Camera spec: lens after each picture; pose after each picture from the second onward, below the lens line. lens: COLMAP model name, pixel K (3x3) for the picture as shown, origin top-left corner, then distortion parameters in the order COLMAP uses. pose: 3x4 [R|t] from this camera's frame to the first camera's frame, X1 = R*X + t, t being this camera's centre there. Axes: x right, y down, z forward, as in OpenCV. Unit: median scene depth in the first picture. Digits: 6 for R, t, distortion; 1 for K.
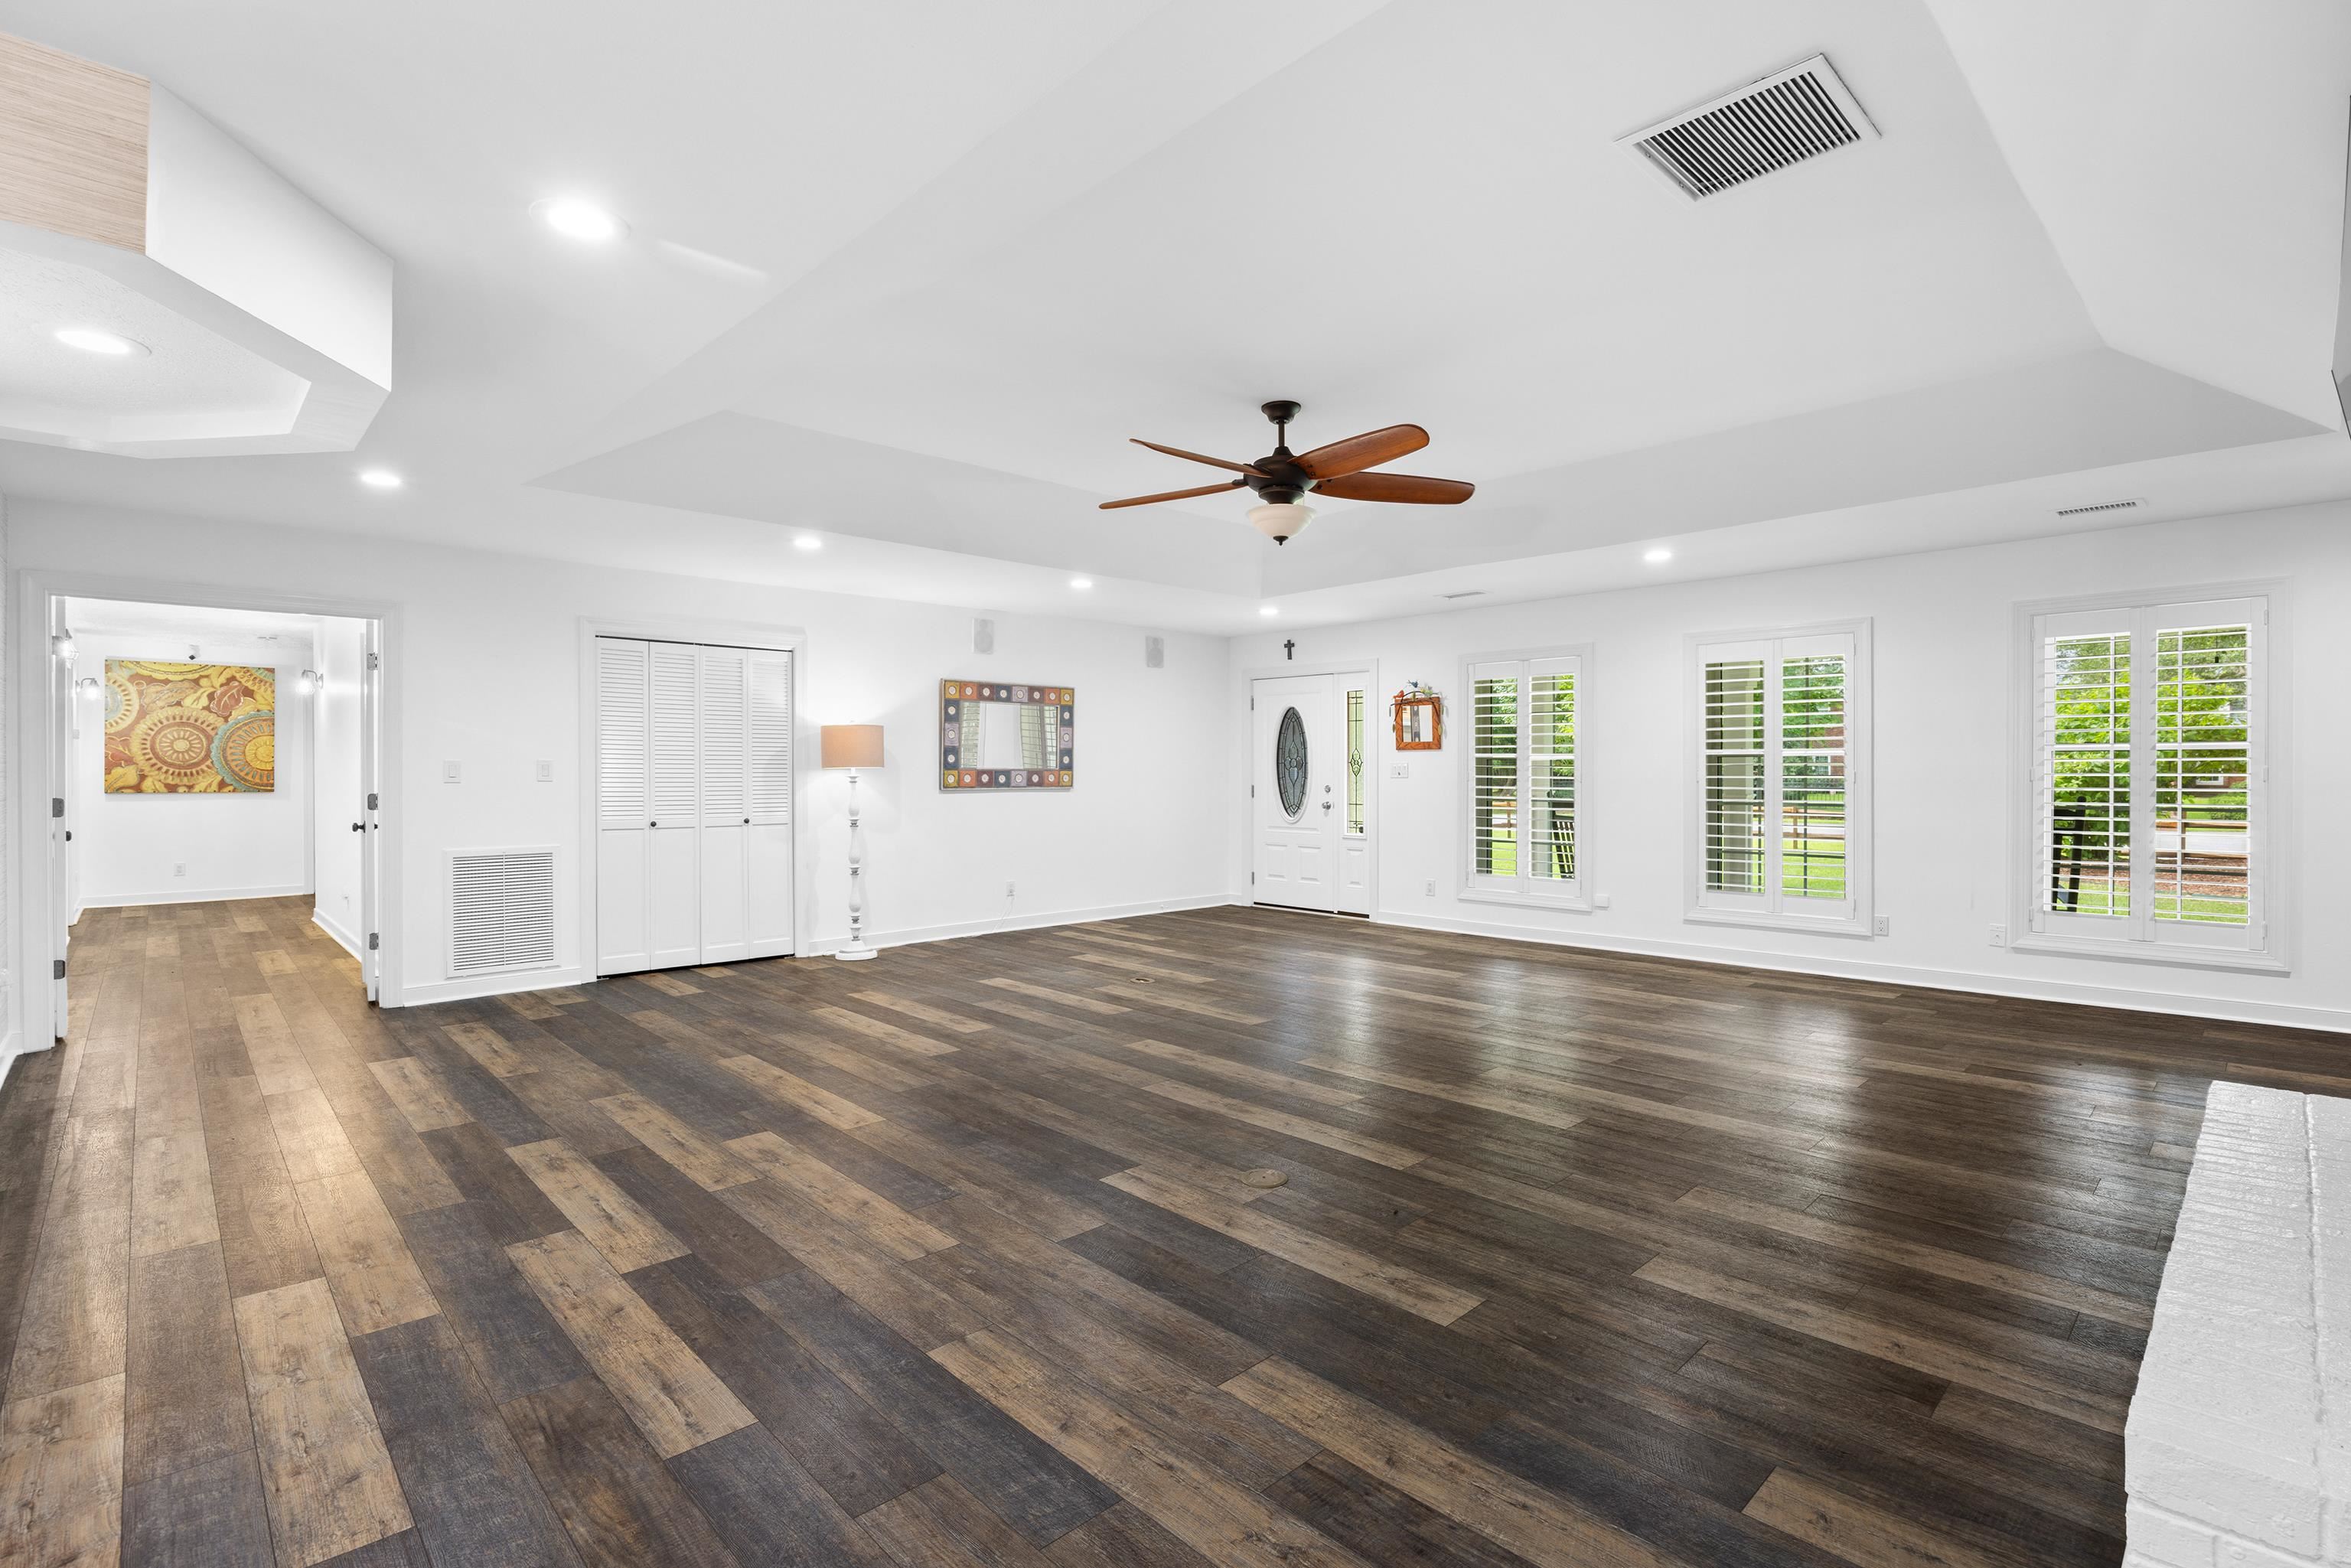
lens RADIAL K [[1092.7, 0, 1168.8], [0, 1092.7, 773.6], [0, 0, 1]] dist [-0.013925, -0.000062]
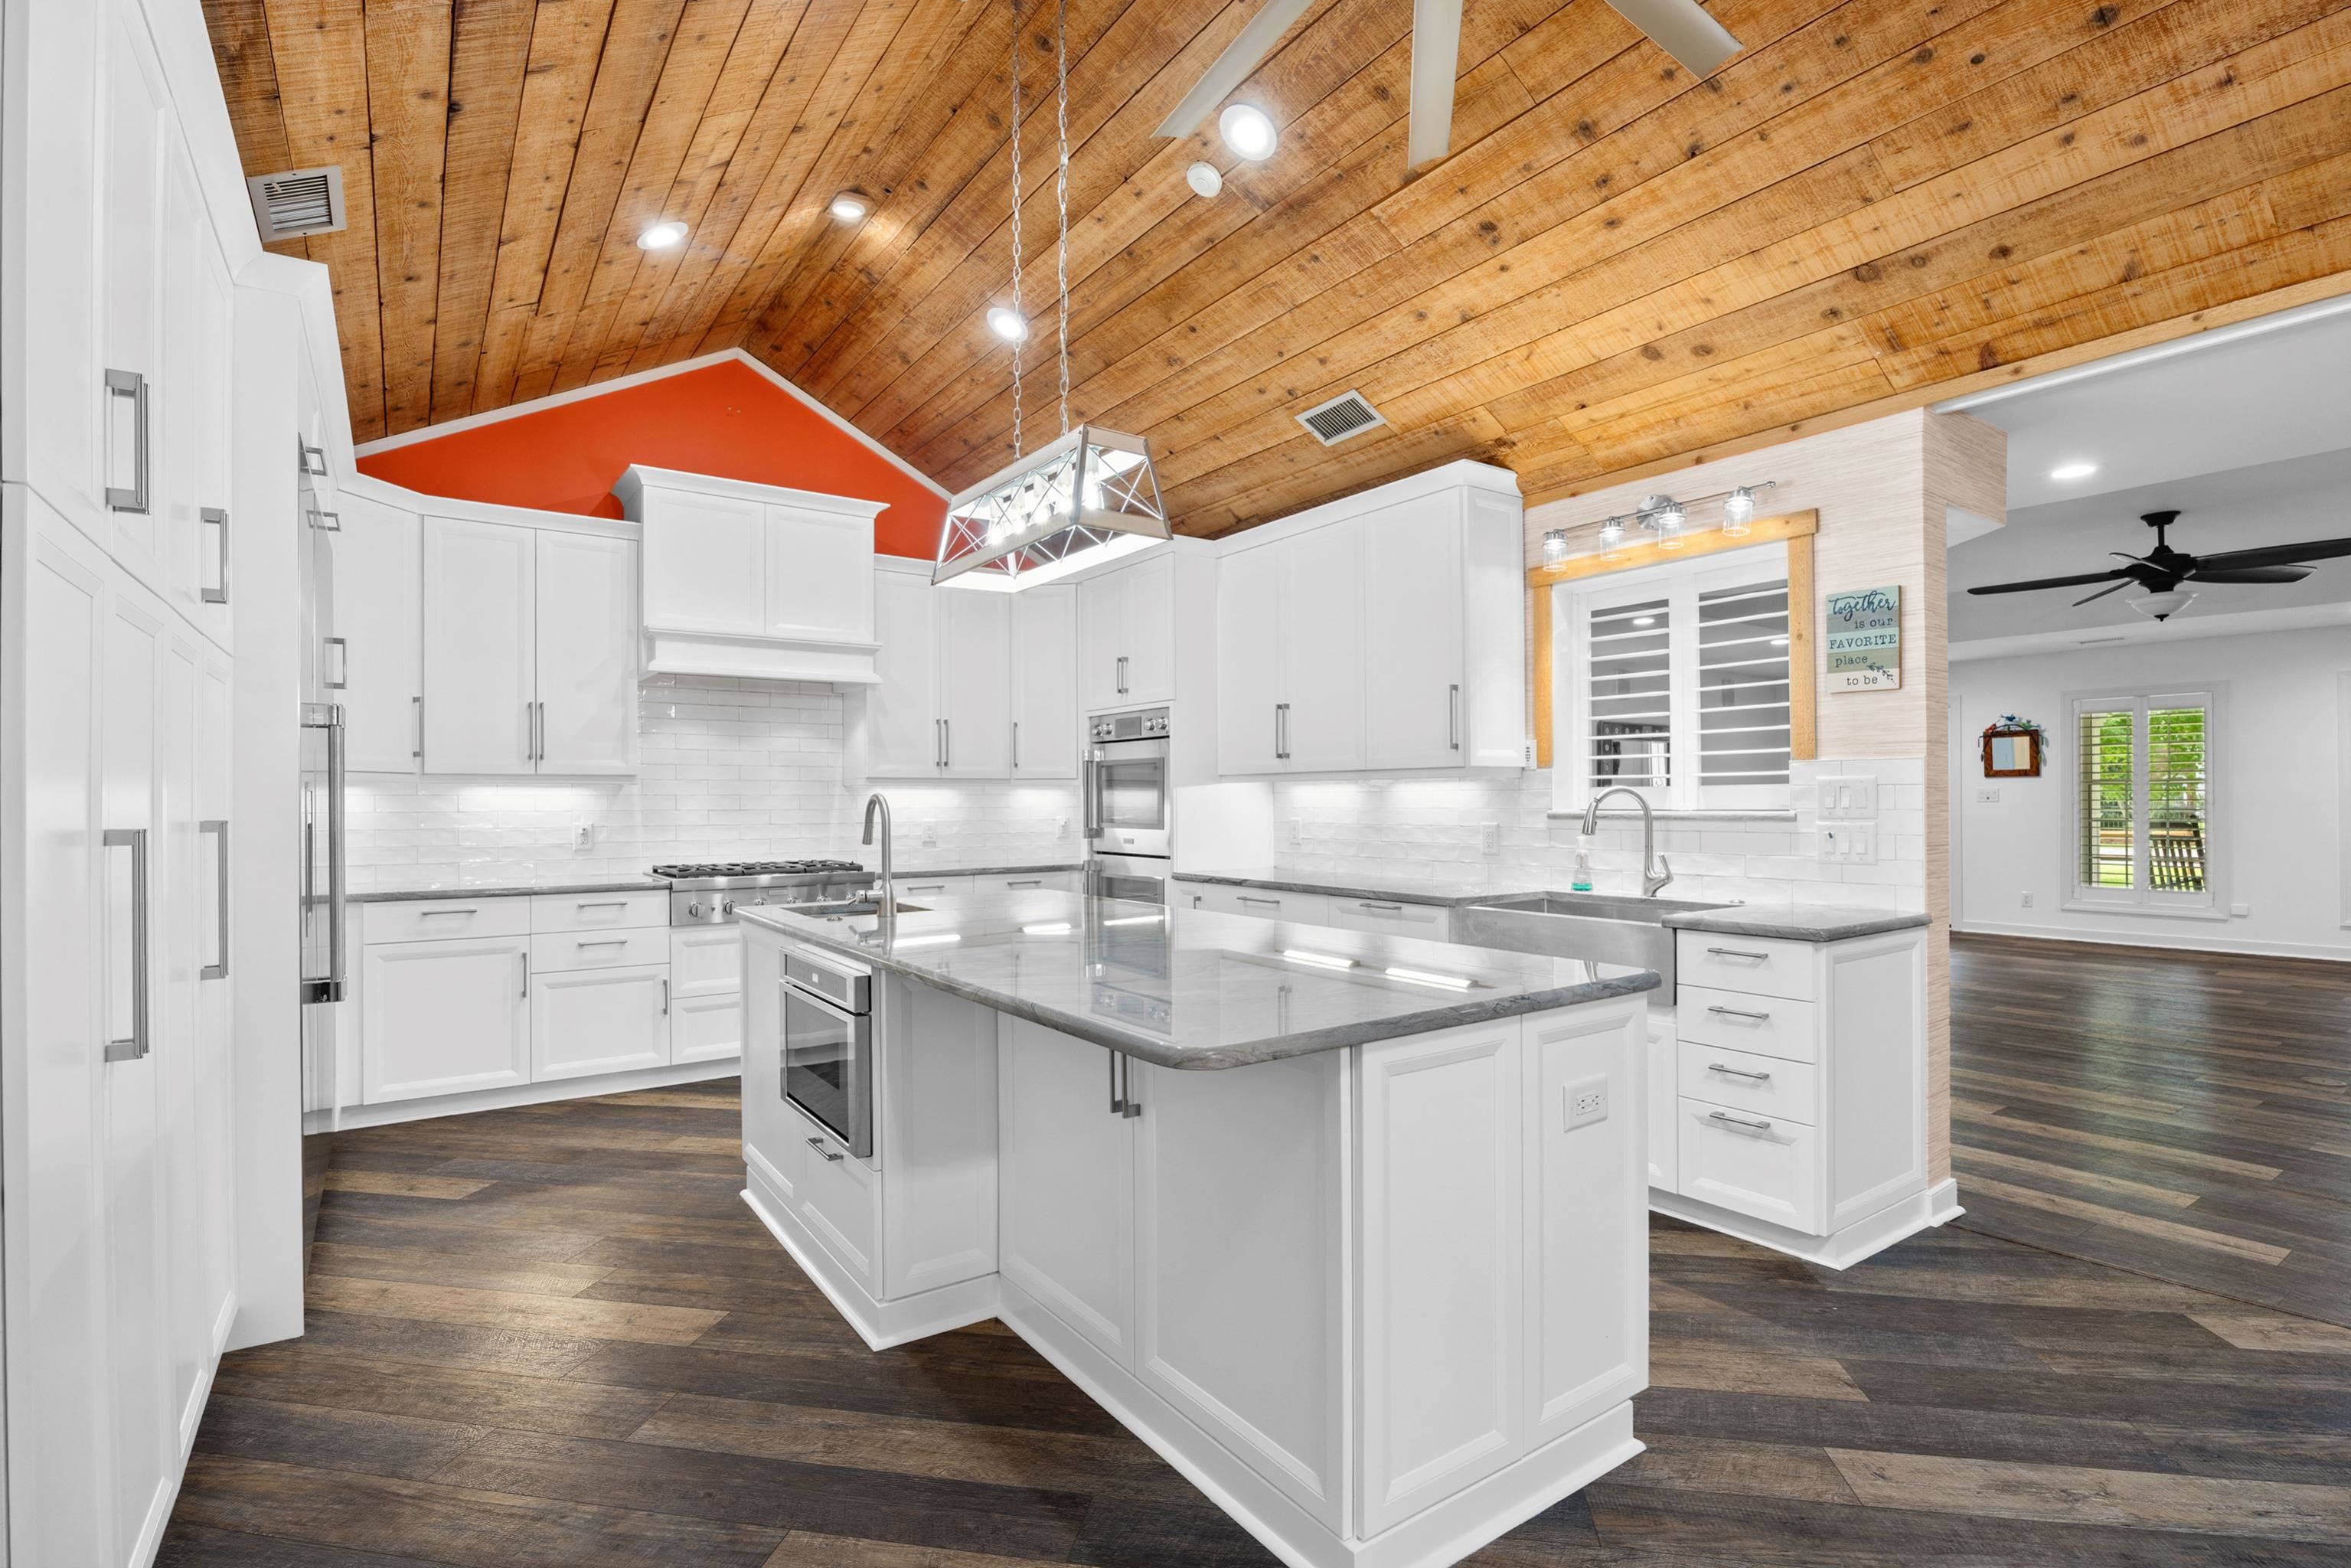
lens RADIAL K [[1119.8, 0, 1184.9], [0, 1119.8, 803.0], [0, 0, 1]] dist [-0.000074, 0.000063]
pose [[0.991414, -0.008788, -0.130464, -1.129717], [0.008929, 0.999960, 0.000497, -0.007552], [0.130454, -0.001658, 0.991453, -0.607349]]
